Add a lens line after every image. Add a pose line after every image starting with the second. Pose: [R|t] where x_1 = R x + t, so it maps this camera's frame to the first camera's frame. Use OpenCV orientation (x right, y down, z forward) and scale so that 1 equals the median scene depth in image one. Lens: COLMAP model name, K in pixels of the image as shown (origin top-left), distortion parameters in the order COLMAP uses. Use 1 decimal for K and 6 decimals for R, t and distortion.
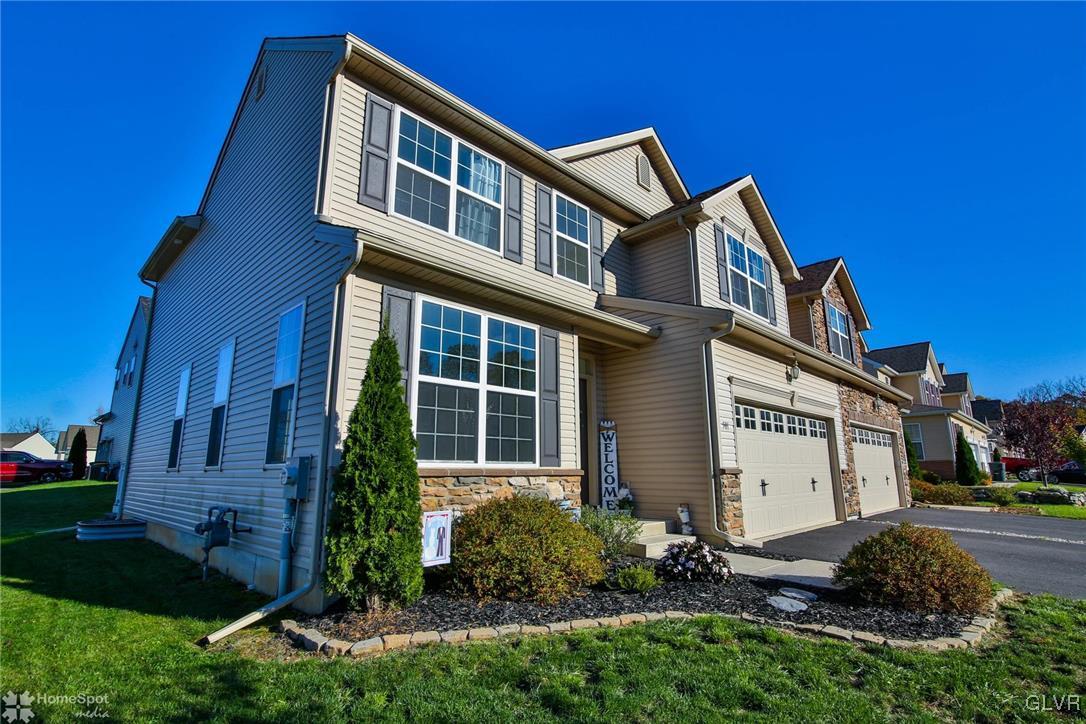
lens RADIAL K [[531.8, 0, 542.6], [0, 531.8, 356.1], [0, 0, 1]] dist [-0.018246, 0.000078]
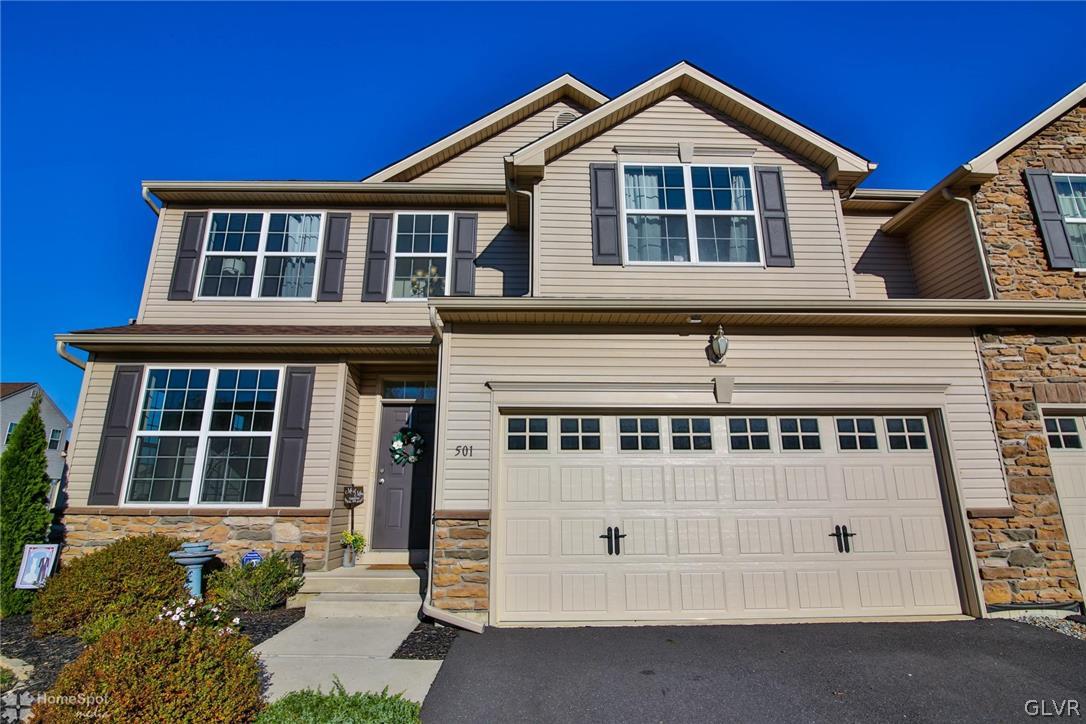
lens RADIAL K [[531.8, 0, 543.8], [0, 531.8, 359.3], [0, 0, 1]] dist [-0.018246, 0.000078]
pose [[0.717409, -0.176635, -0.673888, 0.852335], [0.148729, 0.983855, -0.099547, 0.087961], [0.680591, -0.028811, 0.732097, 0.500839]]
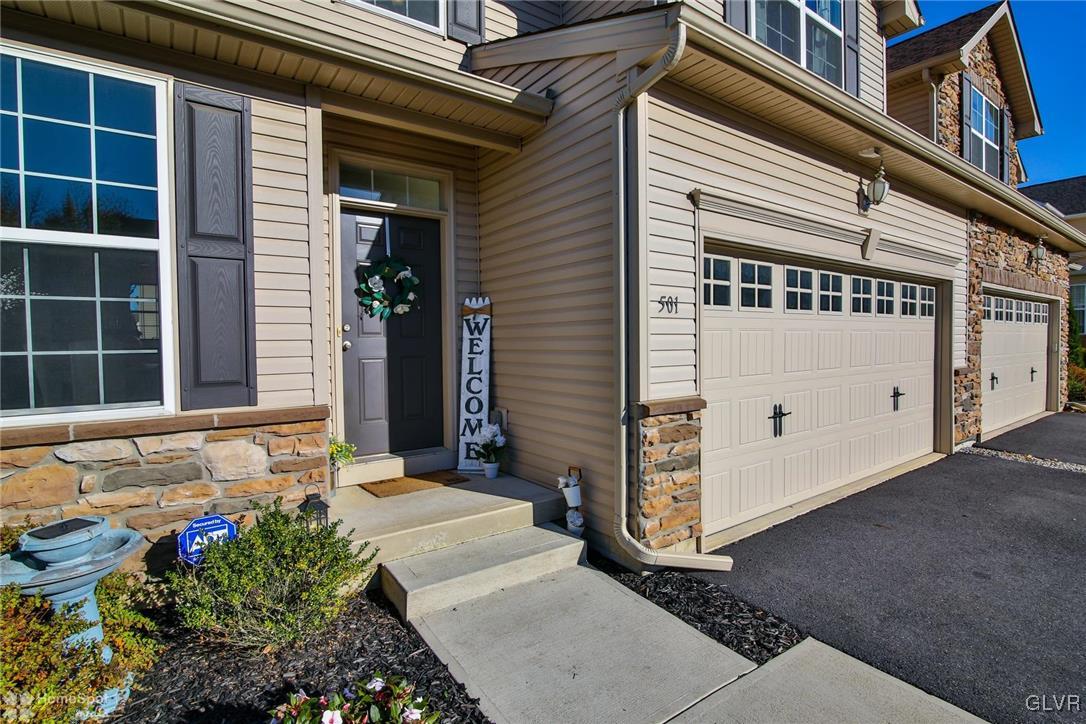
lens RADIAL K [[531.8, 0, 543.3], [0, 531.8, 357.9], [0, 0, 1]] dist [-0.018246, 0.000078]
pose [[0.986164, -0.002906, -0.165749, 0.287924], [0.043692, 0.969051, 0.242962, 0.056858], [0.159914, -0.246842, 0.955770, 0.505201]]
